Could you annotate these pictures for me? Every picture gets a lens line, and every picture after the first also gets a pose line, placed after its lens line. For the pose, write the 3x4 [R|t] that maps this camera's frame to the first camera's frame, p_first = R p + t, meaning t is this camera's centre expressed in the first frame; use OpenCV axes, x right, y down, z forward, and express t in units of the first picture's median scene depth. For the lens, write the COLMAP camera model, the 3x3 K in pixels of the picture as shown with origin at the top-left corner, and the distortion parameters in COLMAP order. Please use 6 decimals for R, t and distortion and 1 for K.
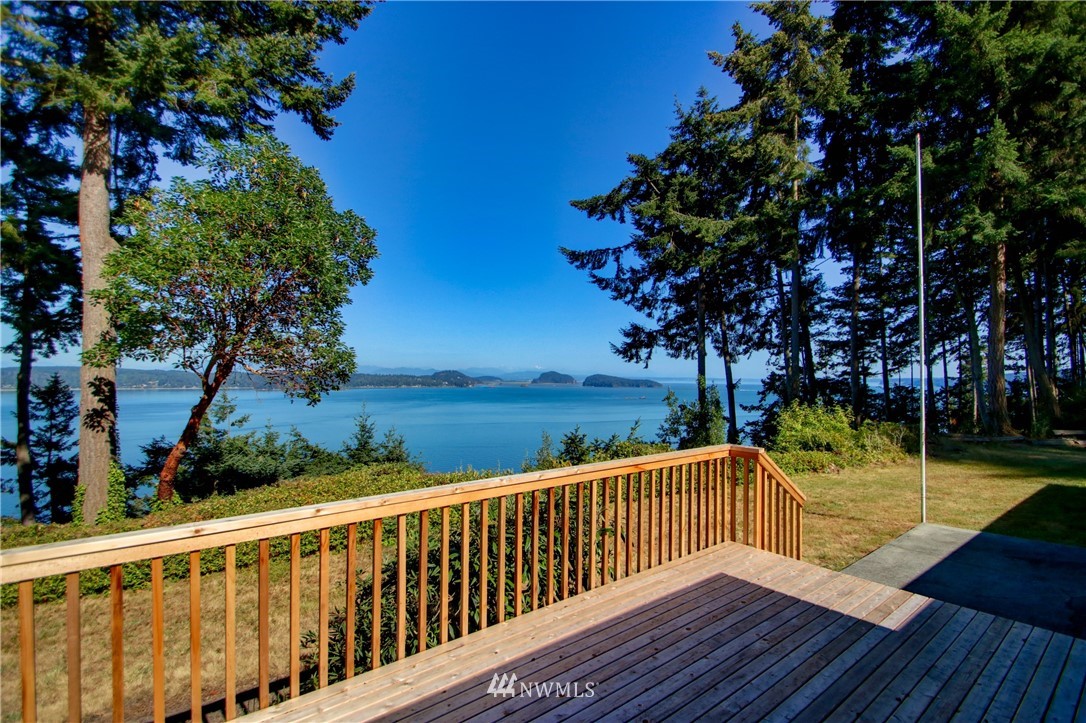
lens RADIAL K [[509.4, 0, 544.8], [0, 509.4, 370.7], [0, 0, 1]] dist [0.003150, 0.000443]
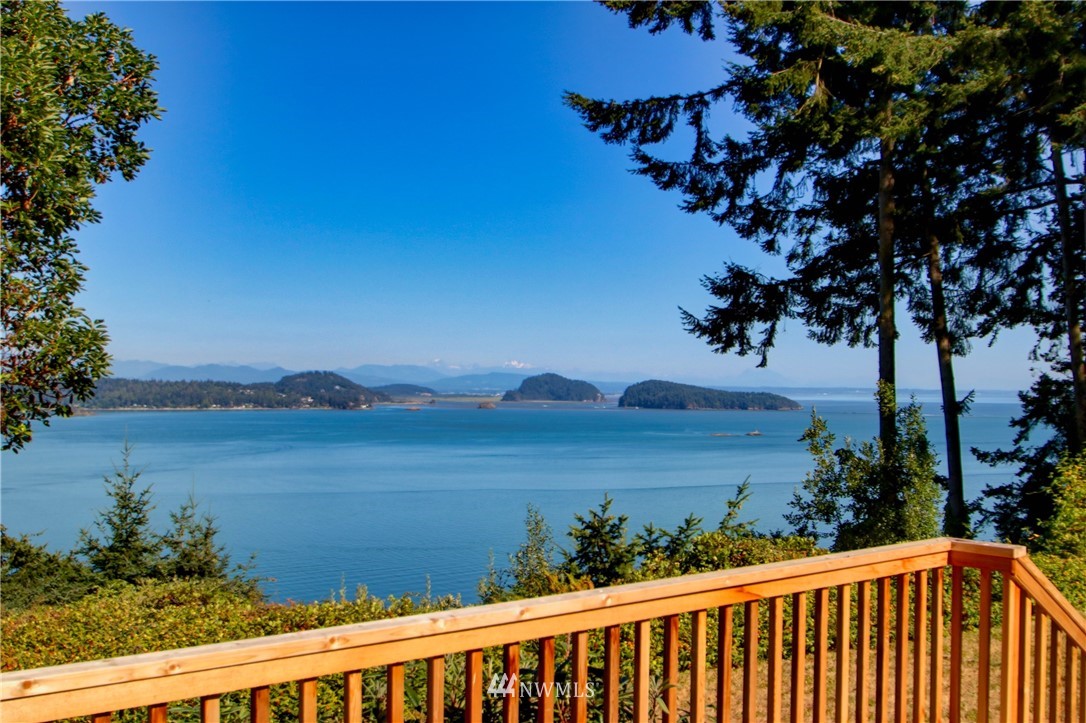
lens RADIAL K [[757.1, 0, 544.2], [0, 757.1, 366.4], [0, 0, 1]] dist [0.000053, -0.001325]
pose [[1.000000, 0.000461, 0.000217, 0.009894], [-0.000459, 0.999965, -0.008326, 0.000473], [-0.000221, 0.008326, 0.999965, 0.340049]]
